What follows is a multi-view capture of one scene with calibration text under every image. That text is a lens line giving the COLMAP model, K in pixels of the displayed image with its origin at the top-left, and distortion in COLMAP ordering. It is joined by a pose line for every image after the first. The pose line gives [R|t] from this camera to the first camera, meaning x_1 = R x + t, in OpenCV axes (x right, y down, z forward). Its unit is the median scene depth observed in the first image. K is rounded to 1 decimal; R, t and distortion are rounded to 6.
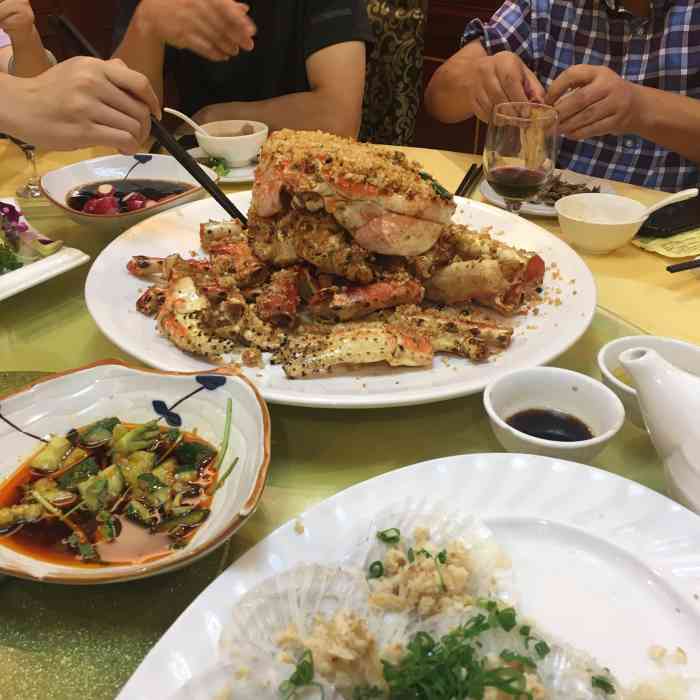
lens RADIAL K [[787.8, 0, 350.0], [0, 787.8, 350.0], [0, 0, 1]] dist [0.056772, 0.000104]
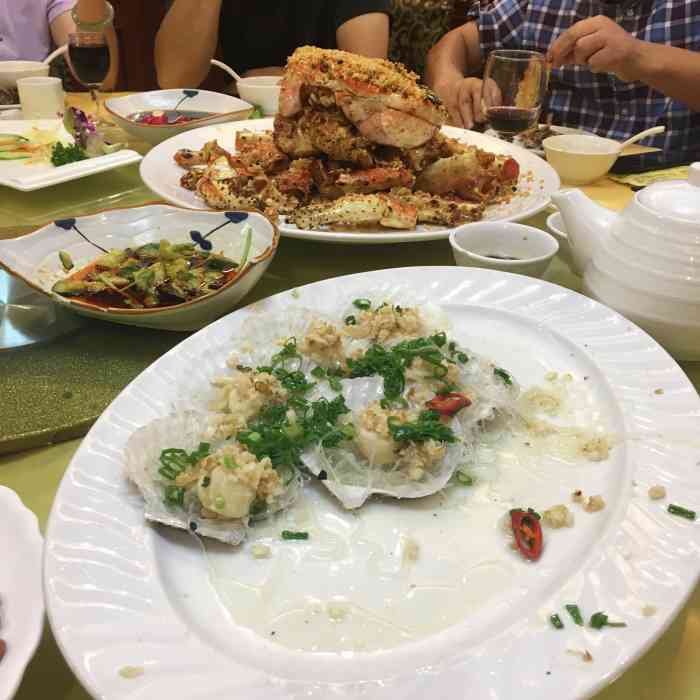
lens RADIAL K [[787.8, 0, 350.0], [0, 787.8, 350.0], [0, 0, 1]] dist [0.056772, 0.000104]
pose [[0.998091, 0.044398, -0.042944, 0.060320], [-0.045708, 0.998503, -0.030026, 0.239281], [0.041547, 0.031932, 0.998626, -0.219612]]
